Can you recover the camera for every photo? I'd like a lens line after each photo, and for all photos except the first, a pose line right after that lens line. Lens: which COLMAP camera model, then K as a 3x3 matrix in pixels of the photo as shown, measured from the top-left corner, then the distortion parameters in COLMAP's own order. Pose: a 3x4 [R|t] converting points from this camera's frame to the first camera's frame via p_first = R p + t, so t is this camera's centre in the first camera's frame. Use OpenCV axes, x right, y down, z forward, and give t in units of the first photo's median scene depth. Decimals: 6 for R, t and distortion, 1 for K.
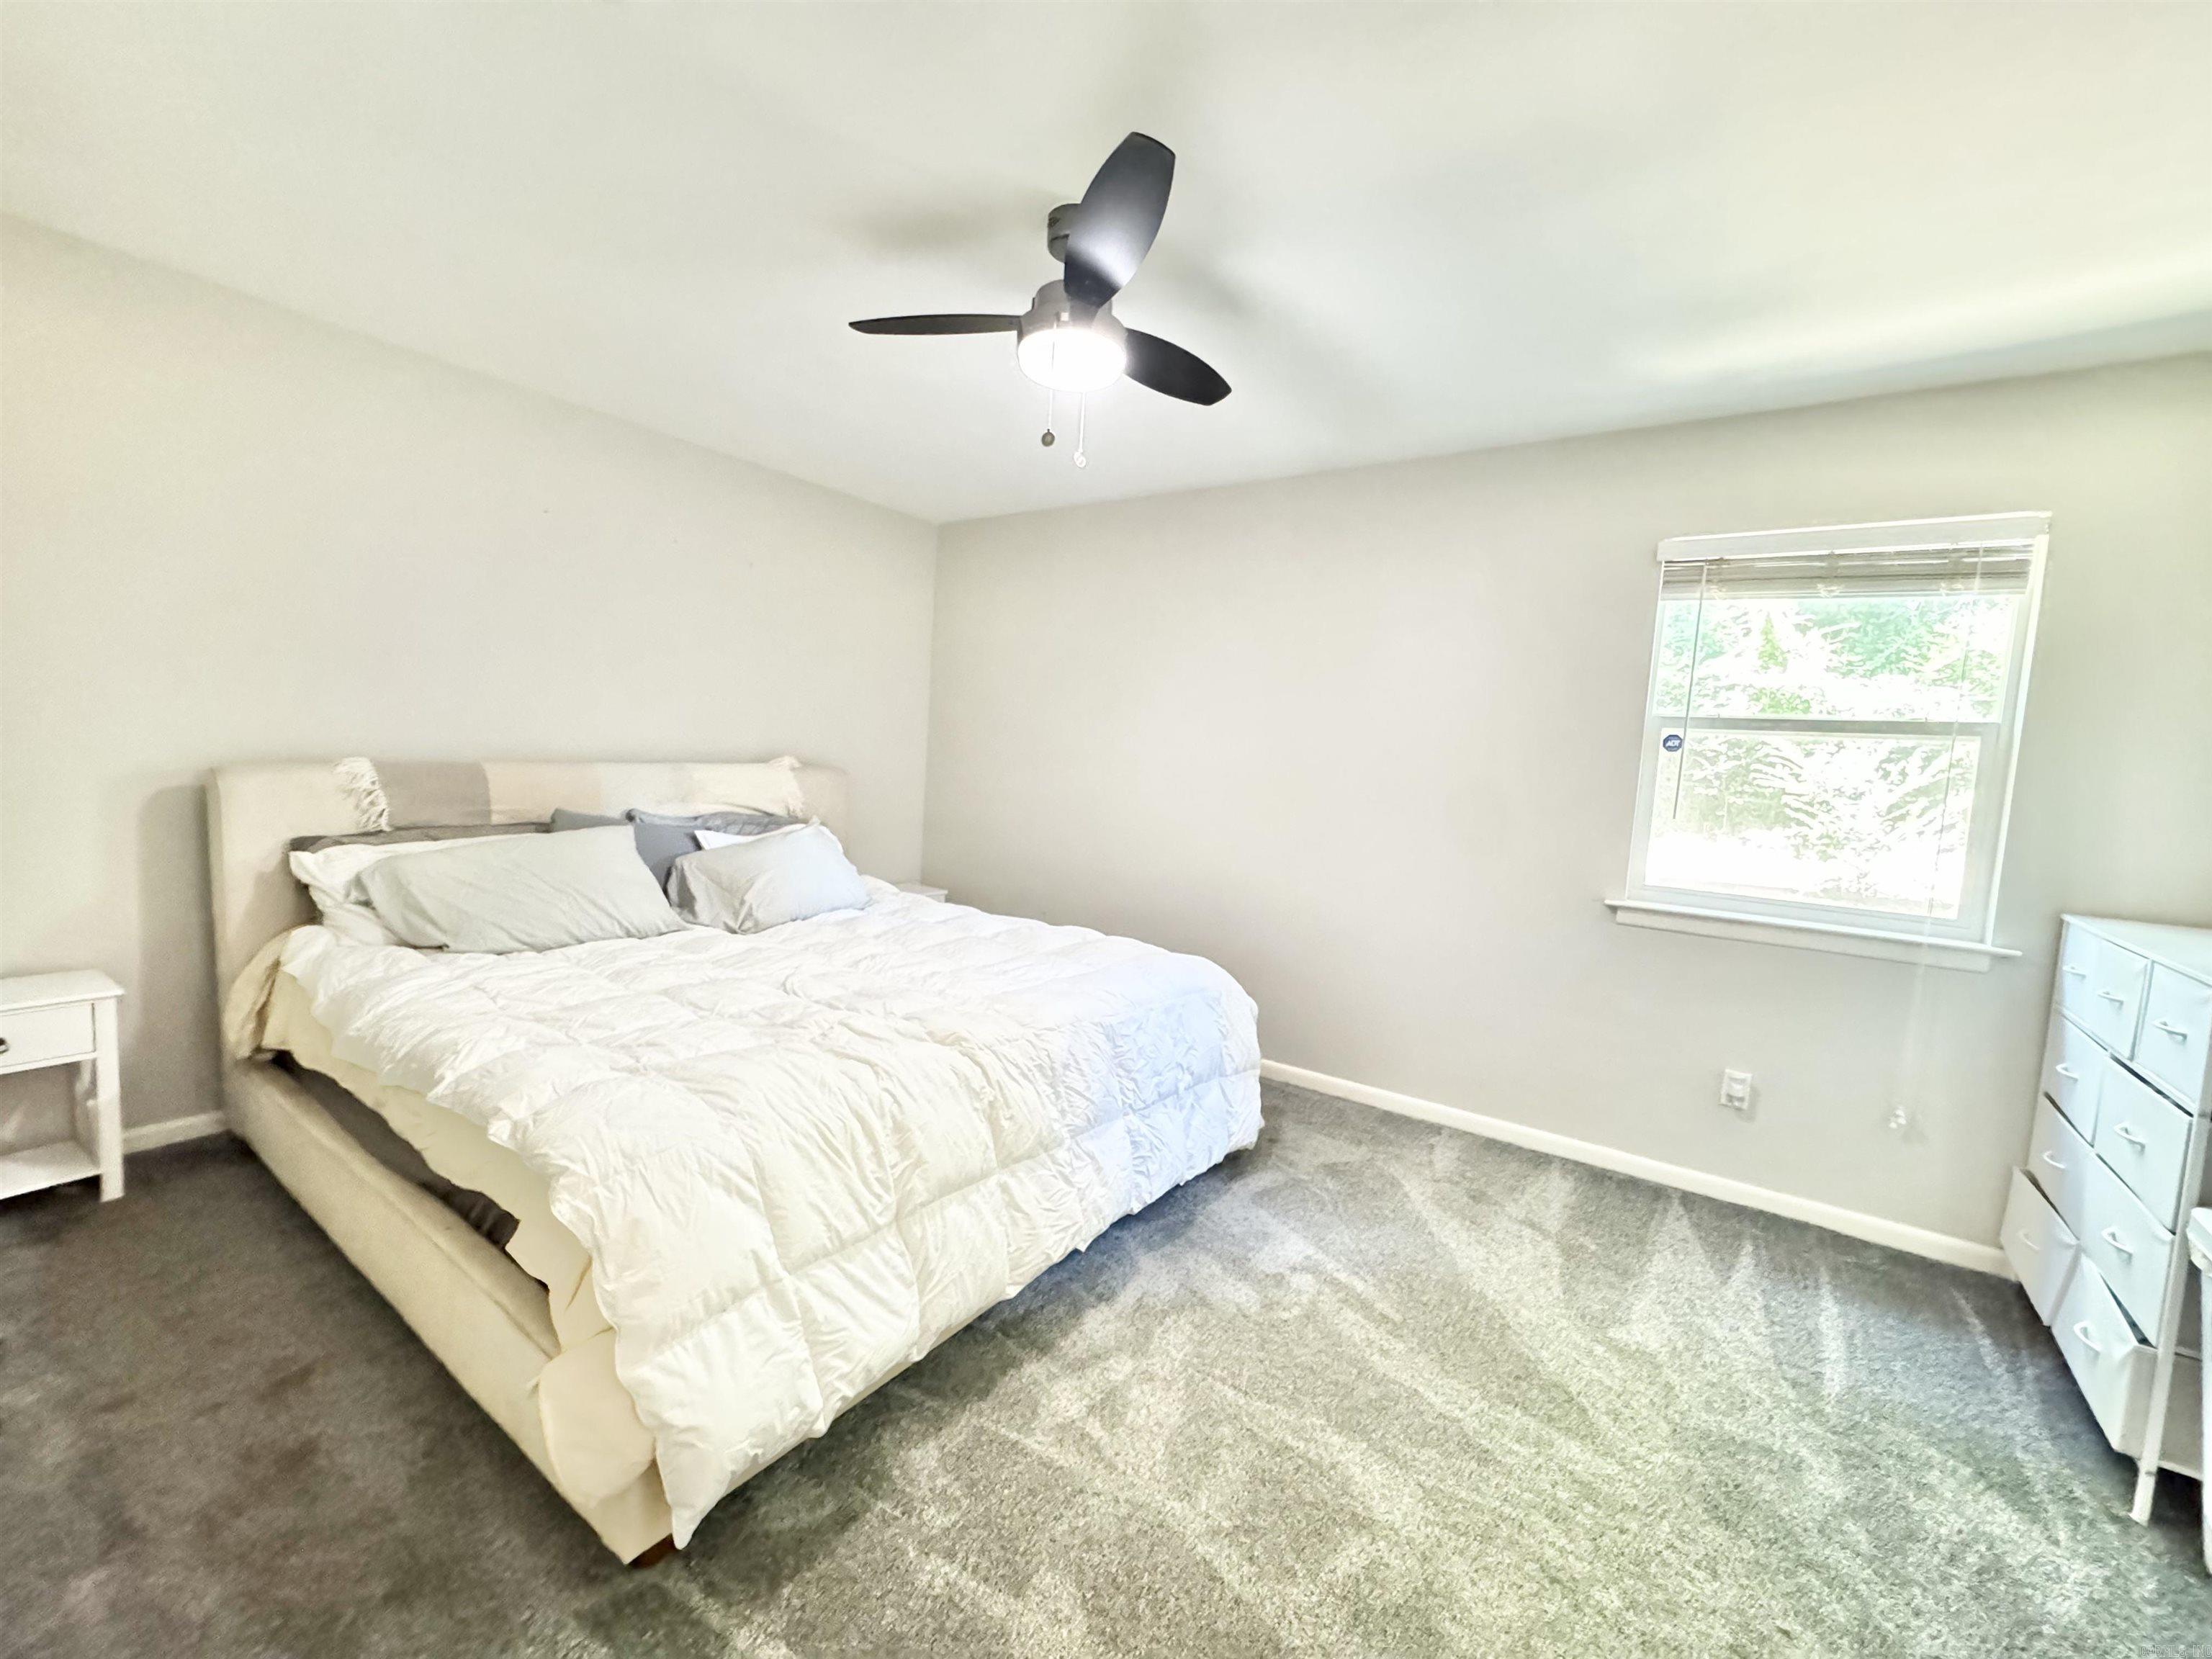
lens RADIAL K [[884.5, 0, 1106.0], [0, 884.5, 829.5], [0, 0, 1]] dist [-0.001722, -0.000077]
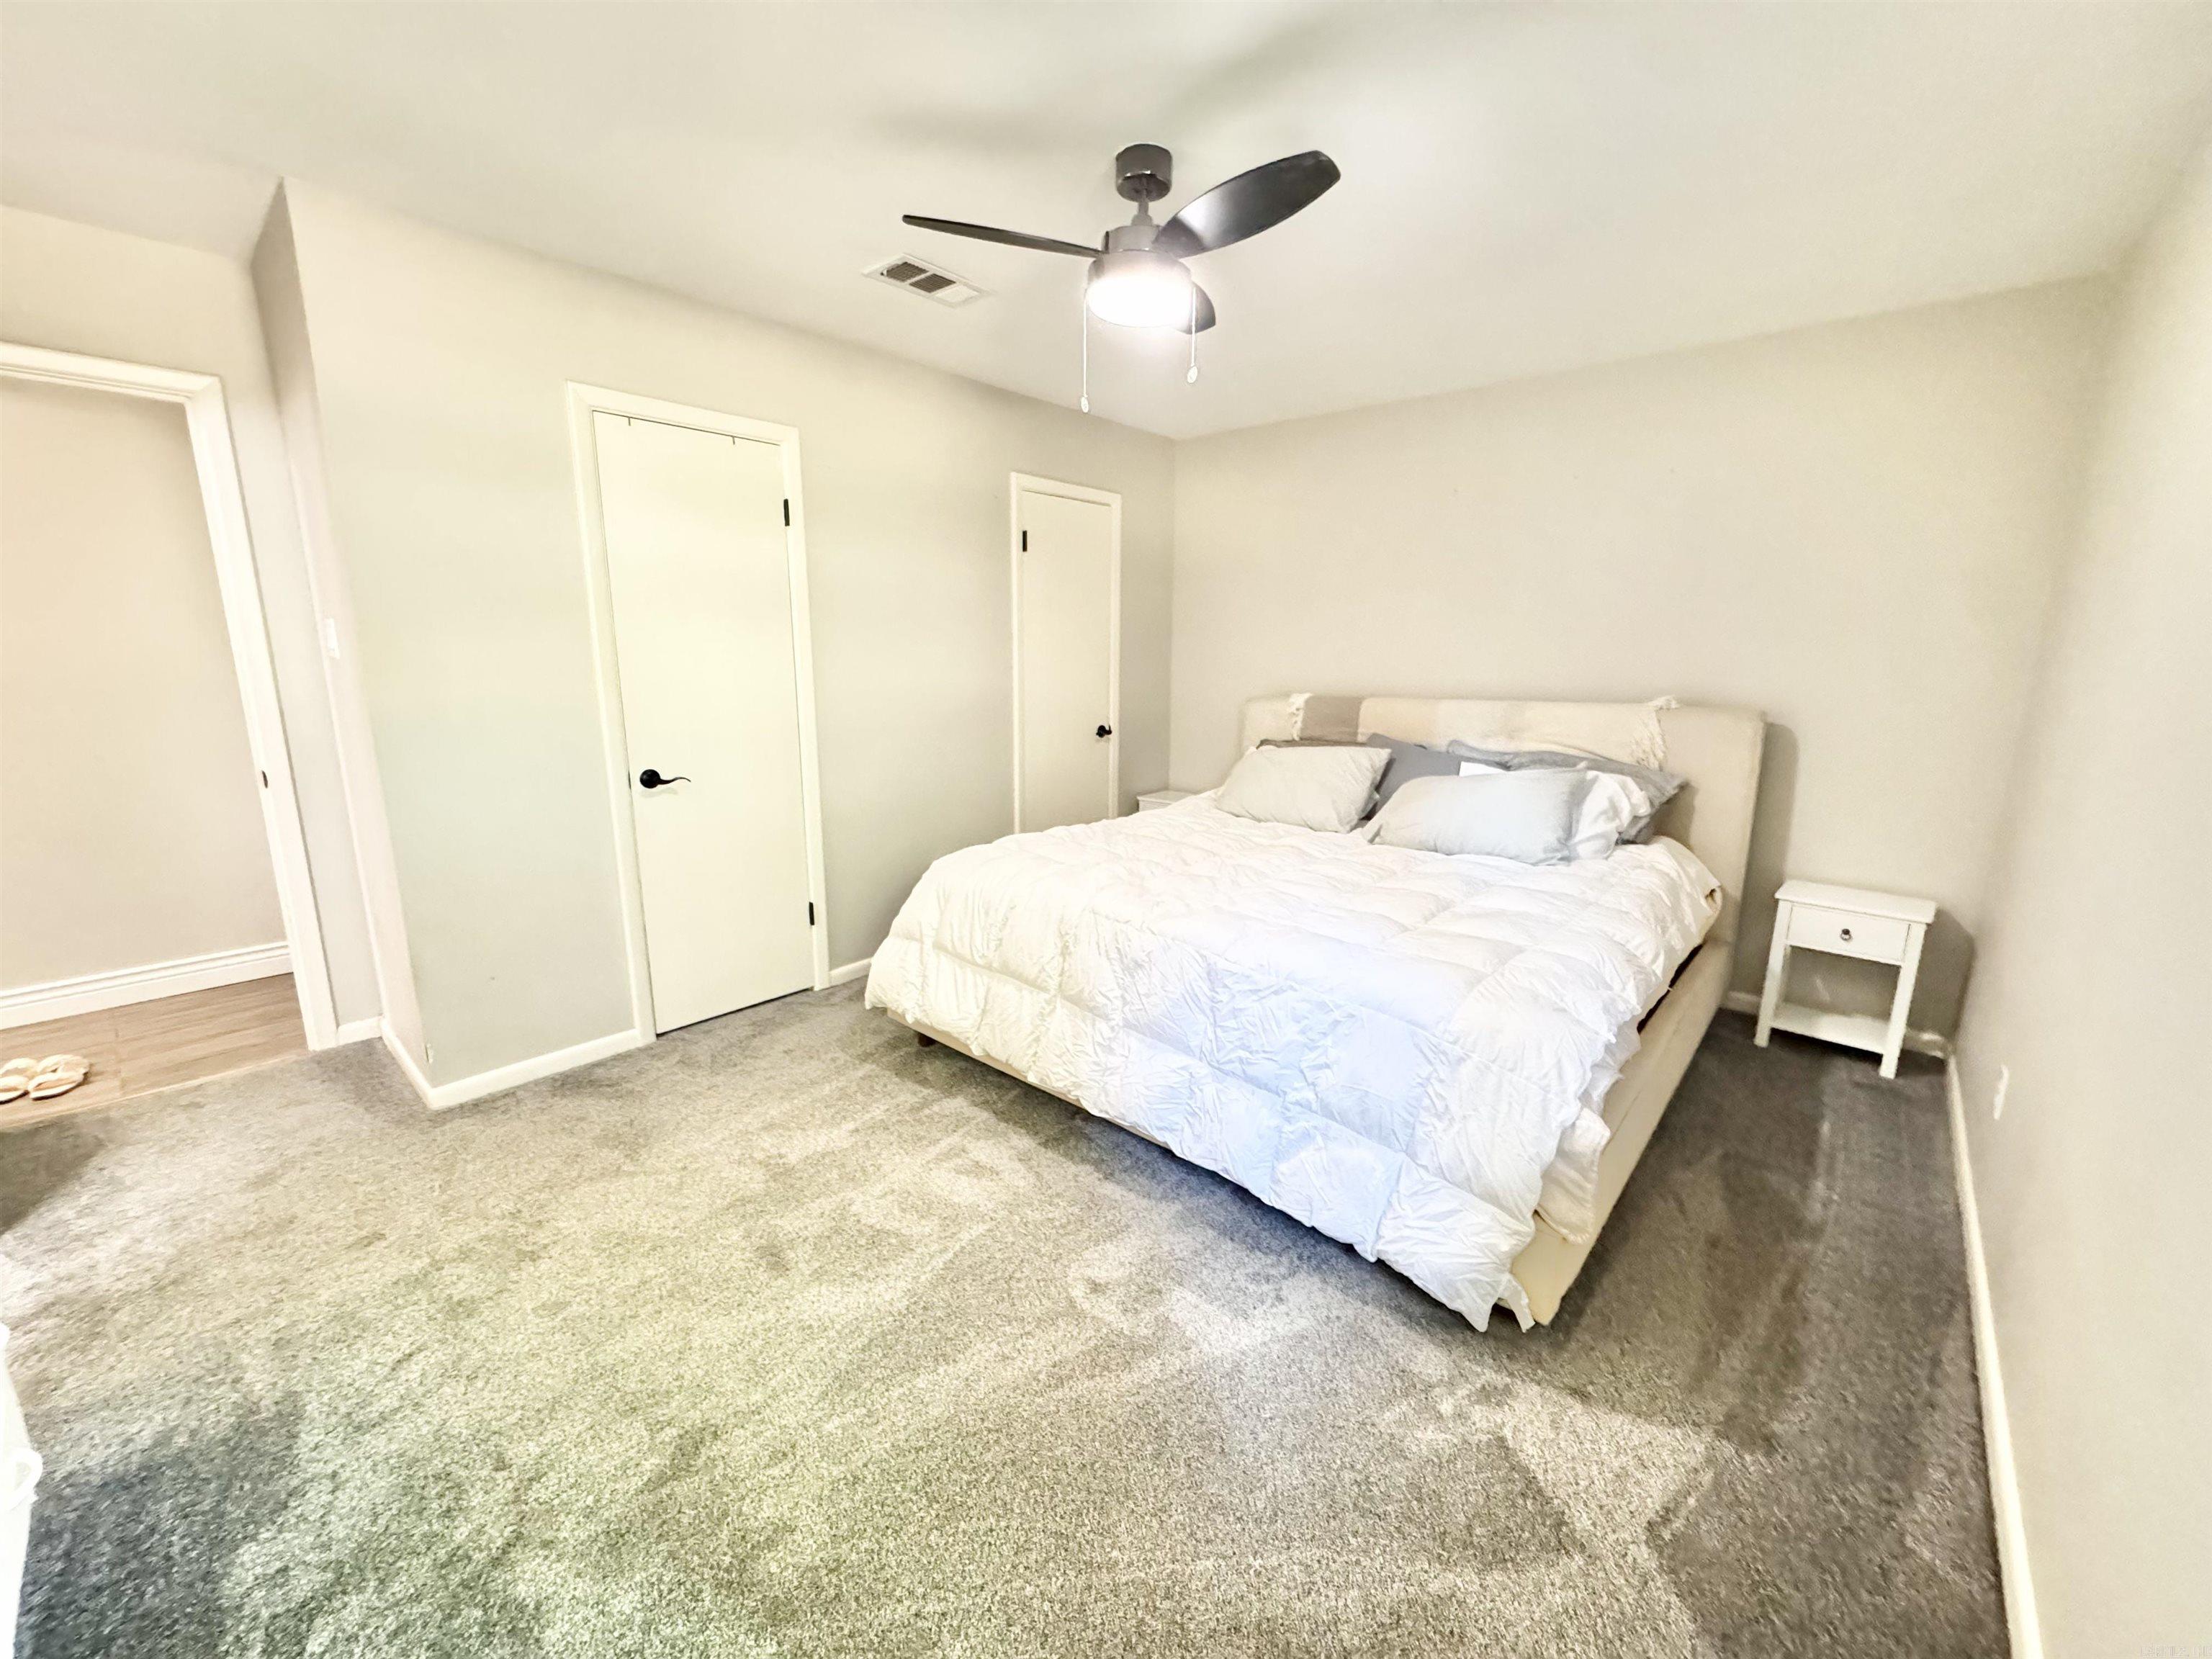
lens RADIAL K [[882.1, 0, 1106.0], [0, 882.1, 829.5], [0, 0, 1]] dist [-0.001882, 0.000406]
pose [[-0.110742, 0.139204, -0.984052, 0.849726], [-0.101591, 0.983370, 0.150540, -0.046043], [0.988643, 0.116642, -0.094759, 0.883632]]
